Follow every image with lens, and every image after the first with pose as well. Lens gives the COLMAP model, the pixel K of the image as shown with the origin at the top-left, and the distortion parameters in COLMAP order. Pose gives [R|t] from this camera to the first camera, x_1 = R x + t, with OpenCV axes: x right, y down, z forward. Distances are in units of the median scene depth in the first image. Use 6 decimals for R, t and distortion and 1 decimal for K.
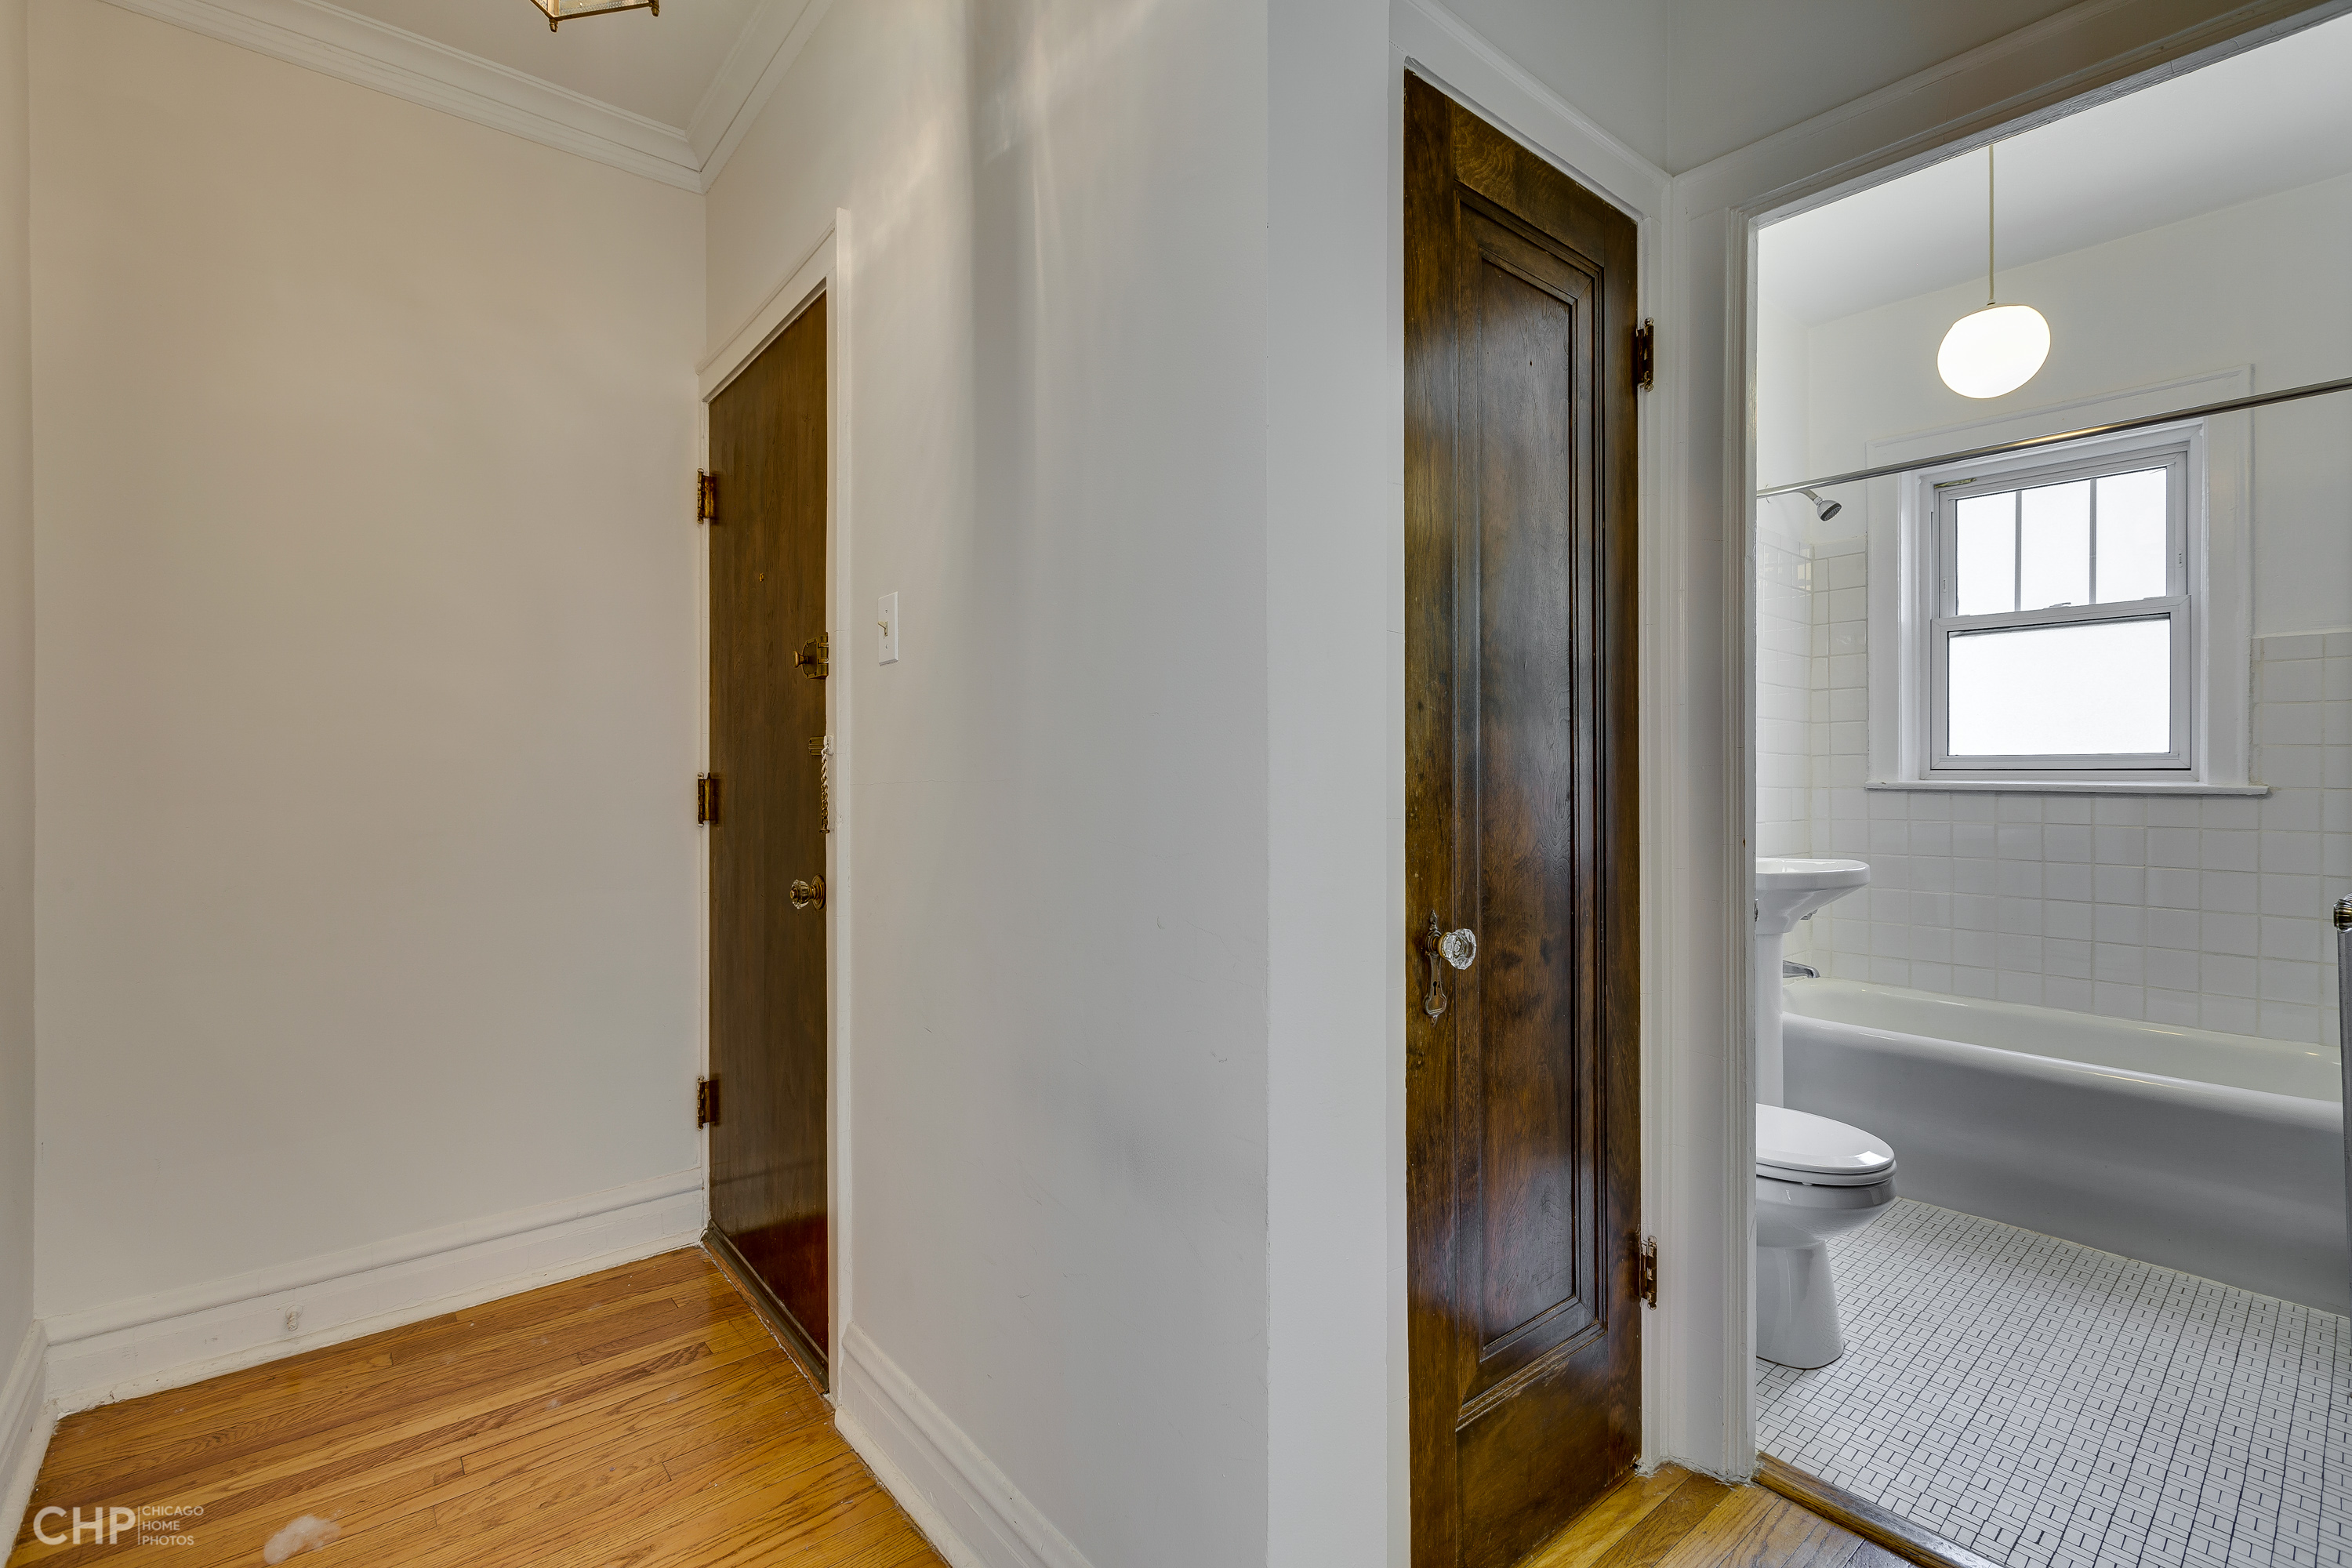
lens RADIAL K [[1037.5, 0, 1178.2], [0, 1037.5, 782.0], [0, 0, 1]] dist [-0.000803, 0.000170]
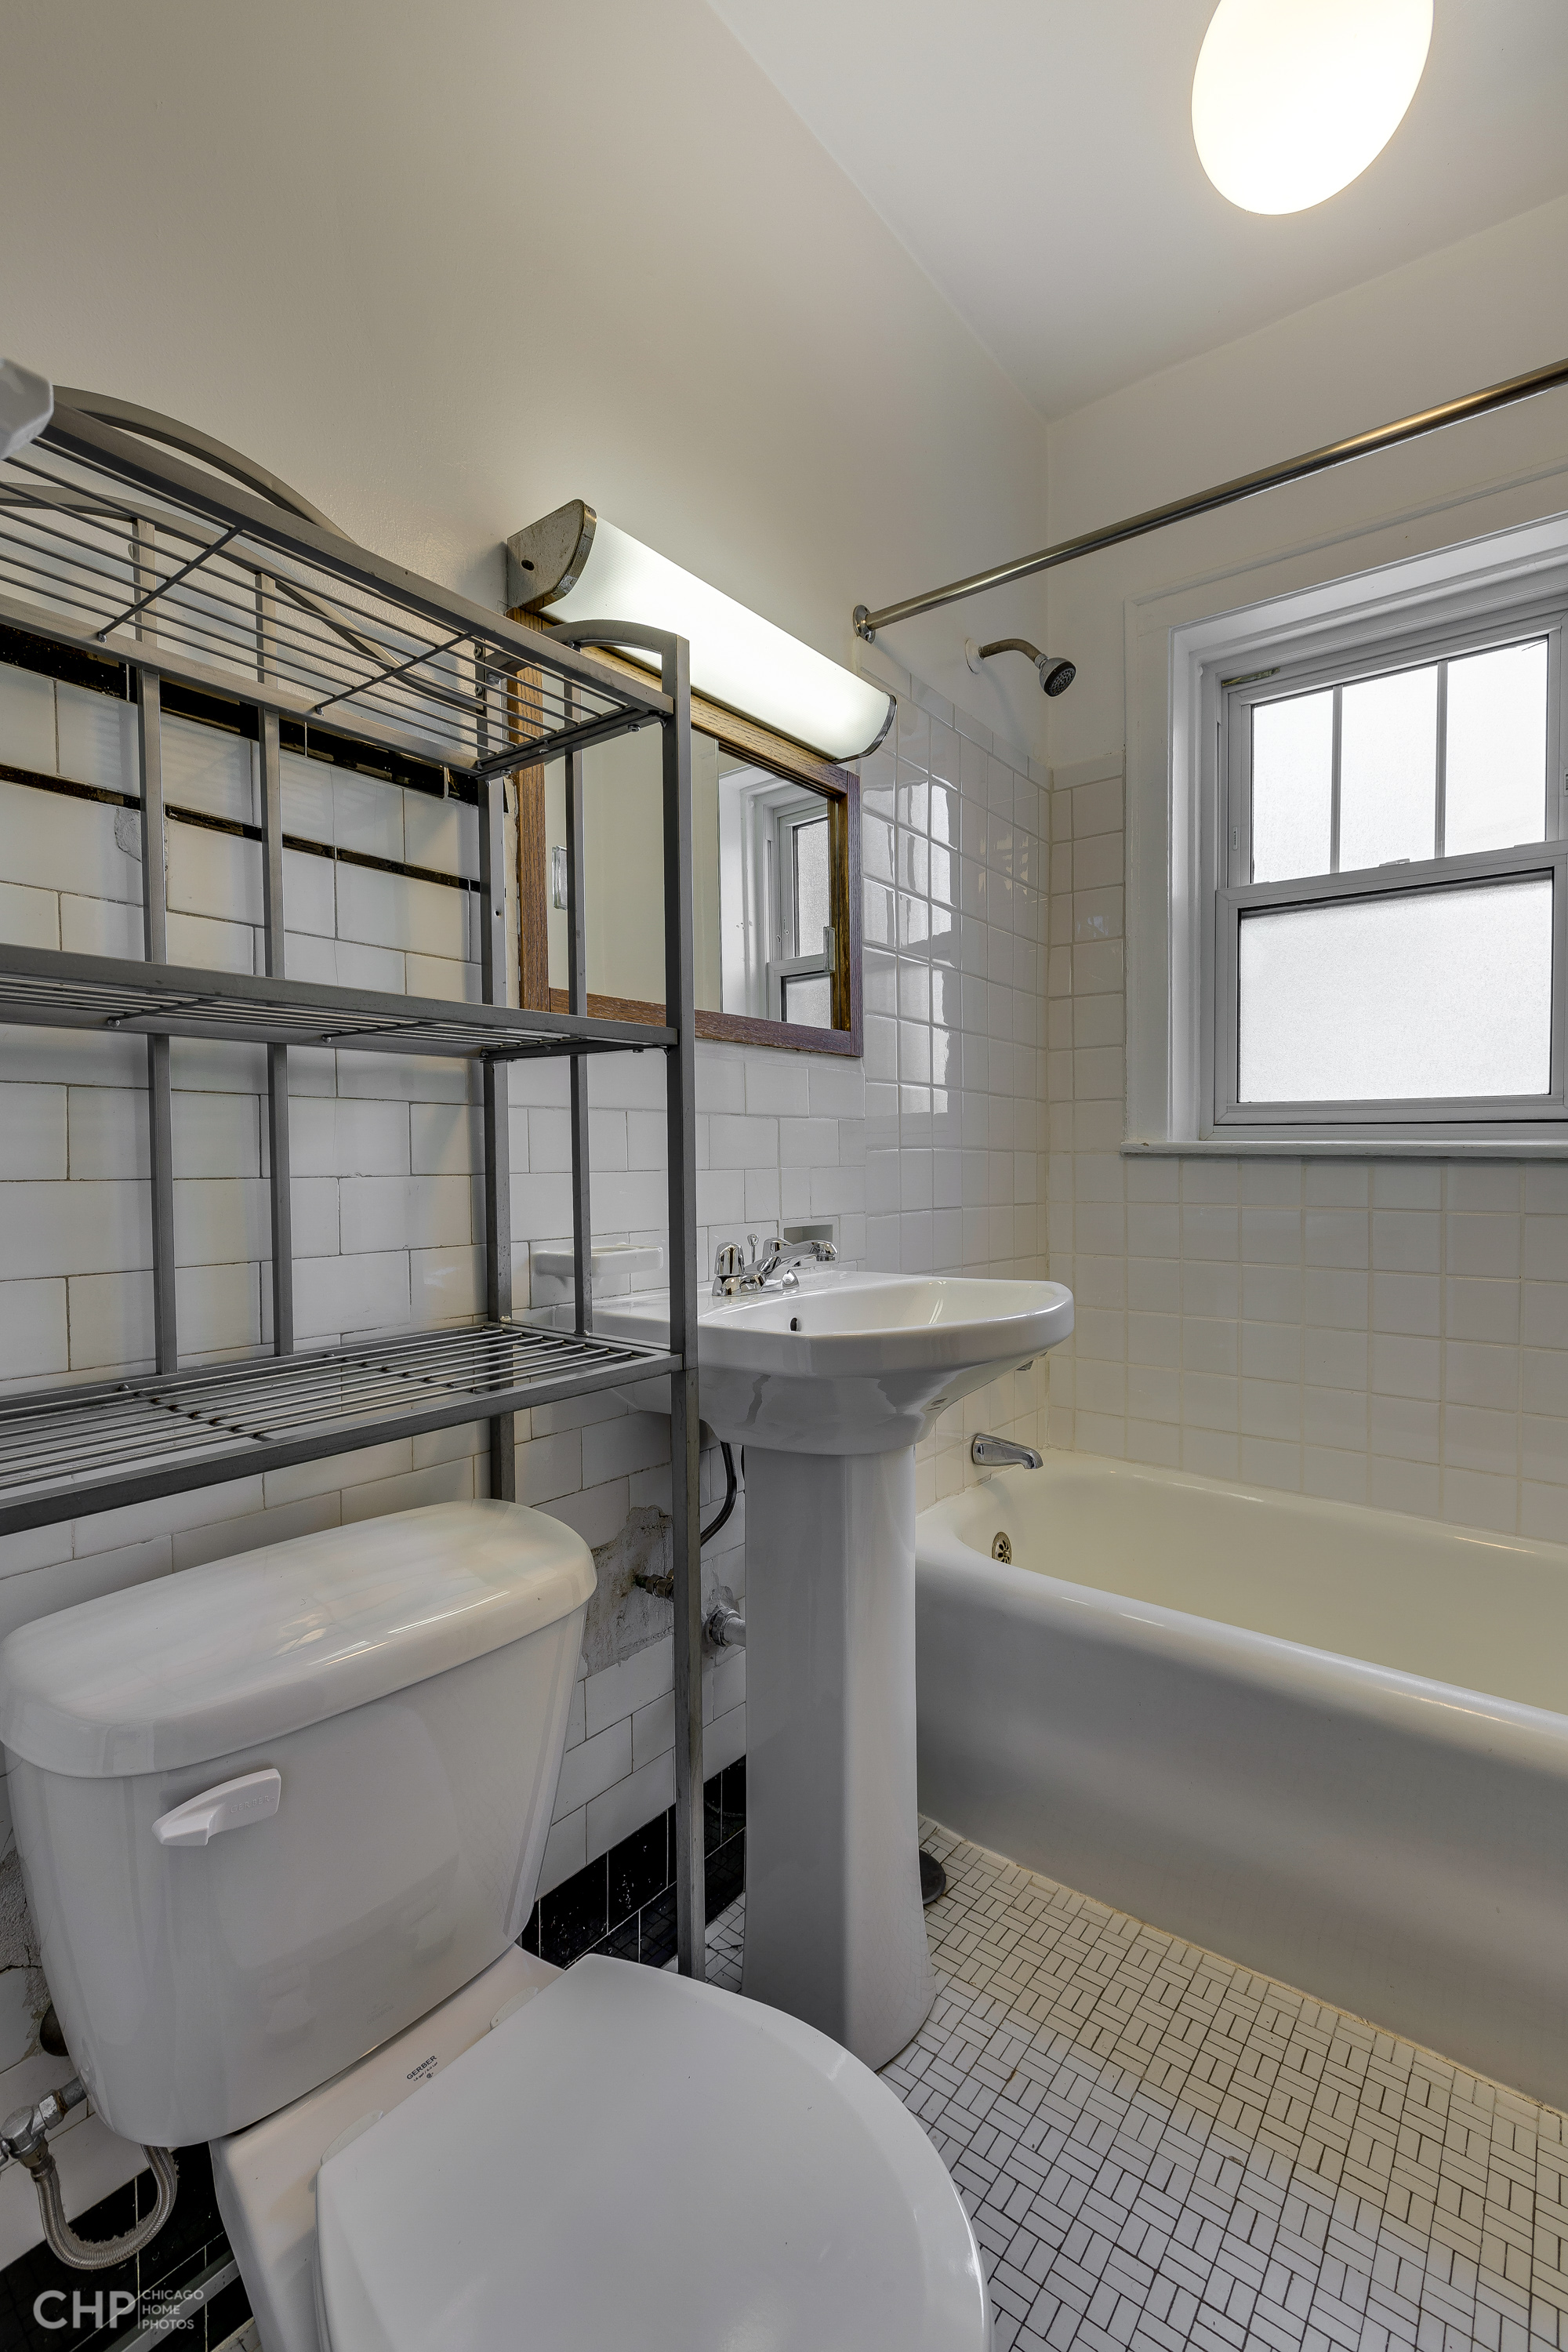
lens RADIAL K [[1037.5, 0, 784.5], [0, 1037.5, 1173.6], [0, 0, 1]] dist [-0.000803, 0.000170]
pose [[0.978742, -0.002682, 0.205078, 0.341895], [-0.000225, 0.999900, 0.014150, 0.009905], [-0.205096, -0.013895, 0.978643, 0.436144]]
